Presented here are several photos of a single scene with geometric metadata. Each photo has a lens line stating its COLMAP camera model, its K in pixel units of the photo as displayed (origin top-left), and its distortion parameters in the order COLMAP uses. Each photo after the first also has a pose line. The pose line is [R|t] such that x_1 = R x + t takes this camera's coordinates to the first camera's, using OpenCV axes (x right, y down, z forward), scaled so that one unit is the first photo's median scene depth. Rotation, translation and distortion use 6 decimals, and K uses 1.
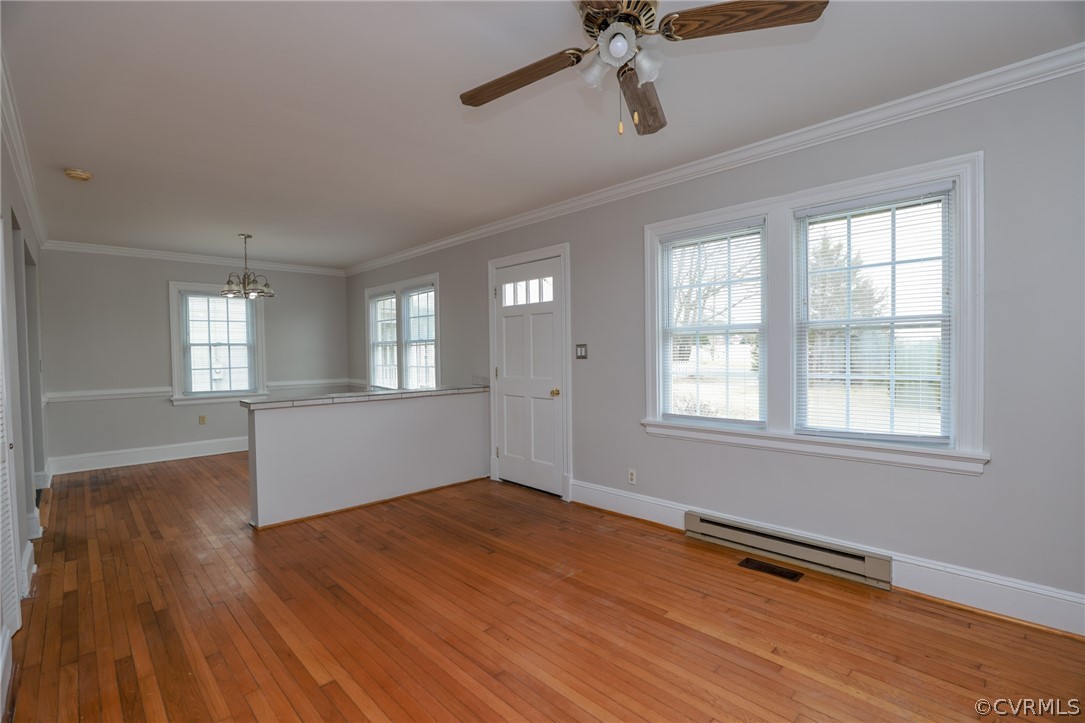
lens RADIAL K [[497.2, 0, 549.5], [0, 497.2, 365.2], [0, 0, 1]] dist [-0.035950, 0.007475]
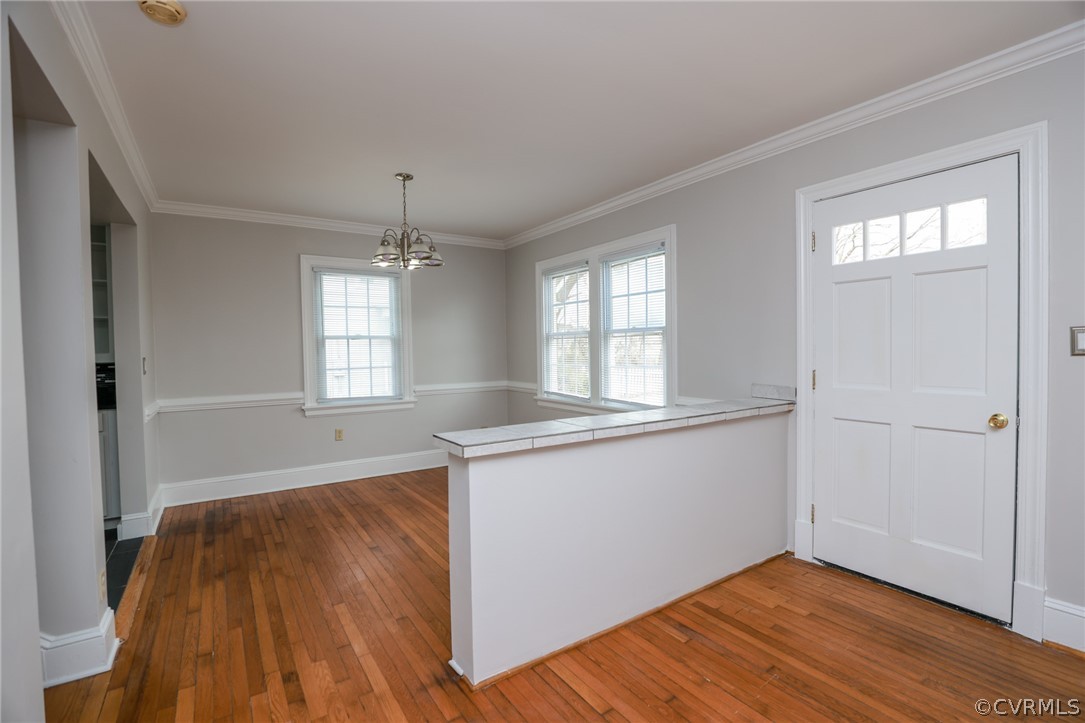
lens RADIAL K [[496.4, 0, 549.3], [0, 496.4, 361.6], [0, 0, 1]] dist [-0.031868, 0.003919]
pose [[0.983870, 0.001231, -0.178881, -0.332663], [-0.001039, 0.999999, 0.001170, -0.006984], [0.178882, -0.000965, 0.983870, 0.399837]]
